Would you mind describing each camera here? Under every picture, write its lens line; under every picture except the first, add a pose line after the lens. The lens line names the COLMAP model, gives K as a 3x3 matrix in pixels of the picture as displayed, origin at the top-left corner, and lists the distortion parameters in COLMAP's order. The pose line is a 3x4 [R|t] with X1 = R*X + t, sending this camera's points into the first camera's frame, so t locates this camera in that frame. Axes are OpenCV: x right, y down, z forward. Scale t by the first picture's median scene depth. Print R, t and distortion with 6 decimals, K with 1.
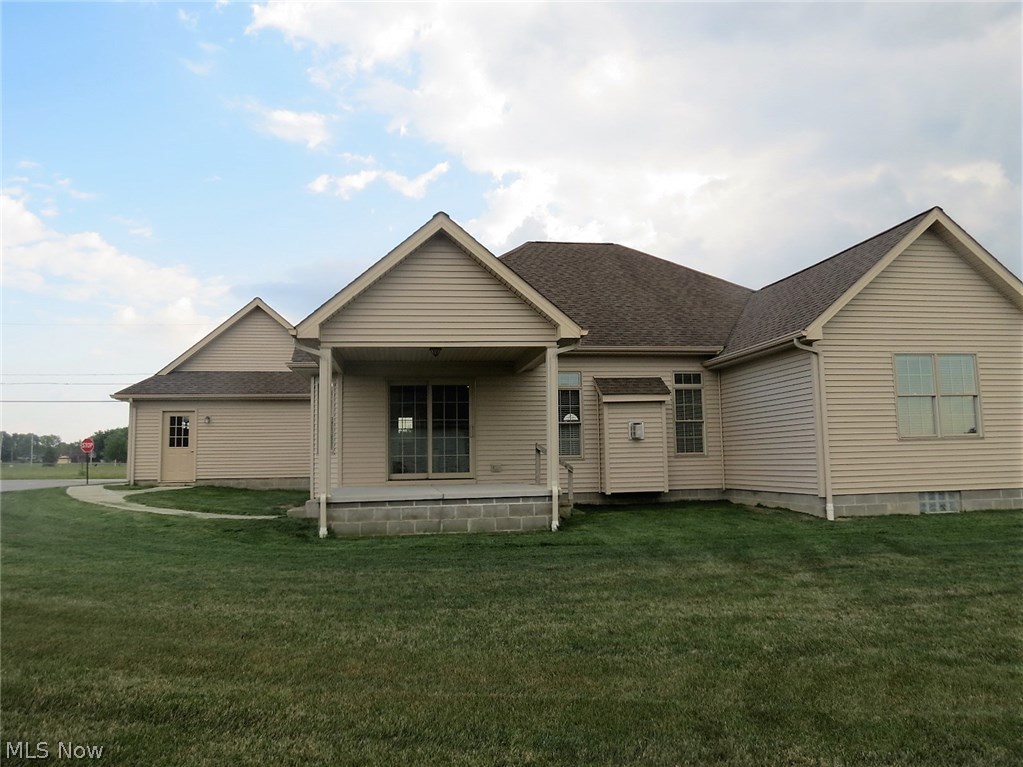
lens RADIAL K [[722.4, 0, 511.5], [0, 722.4, 383.5], [0, 0, 1]] dist [0.006993, 0.000541]
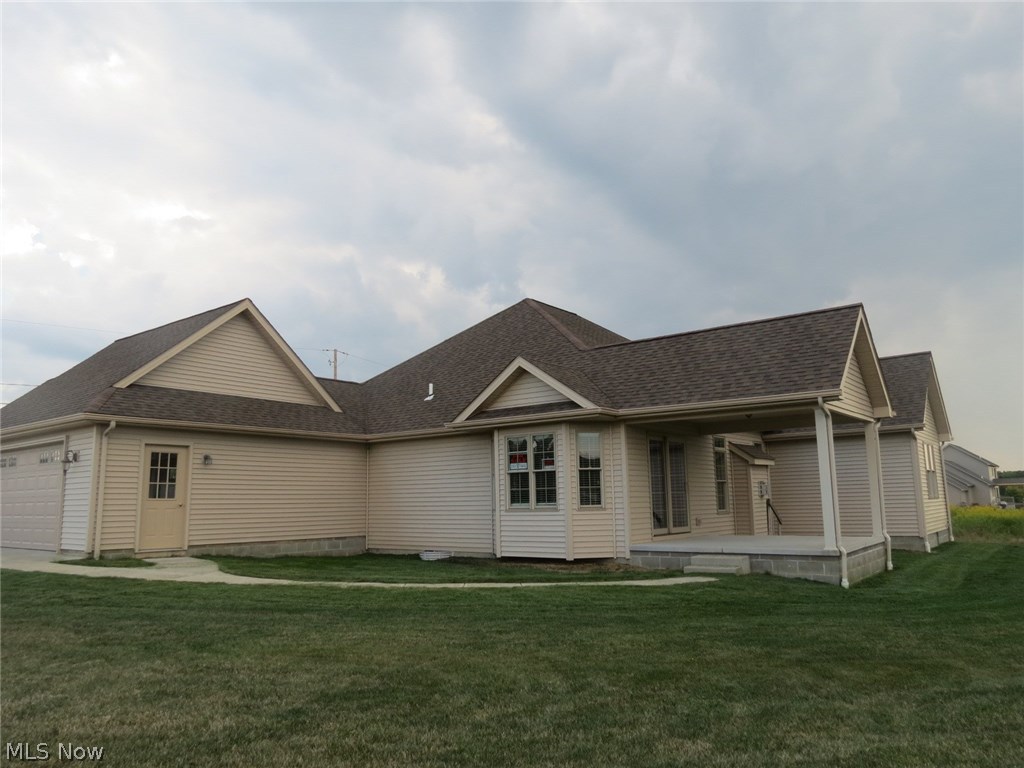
lens RADIAL K [[725.2, 0, 512.0], [0, 725.2, 384.0], [0, 0, 1]] dist [-0.011732, -0.003401]
pose [[0.725833, 0.112943, 0.678535, -0.690246], [-0.065942, 0.993310, -0.094799, 0.024275], [-0.684703, 0.024064, 0.728425, 0.284600]]
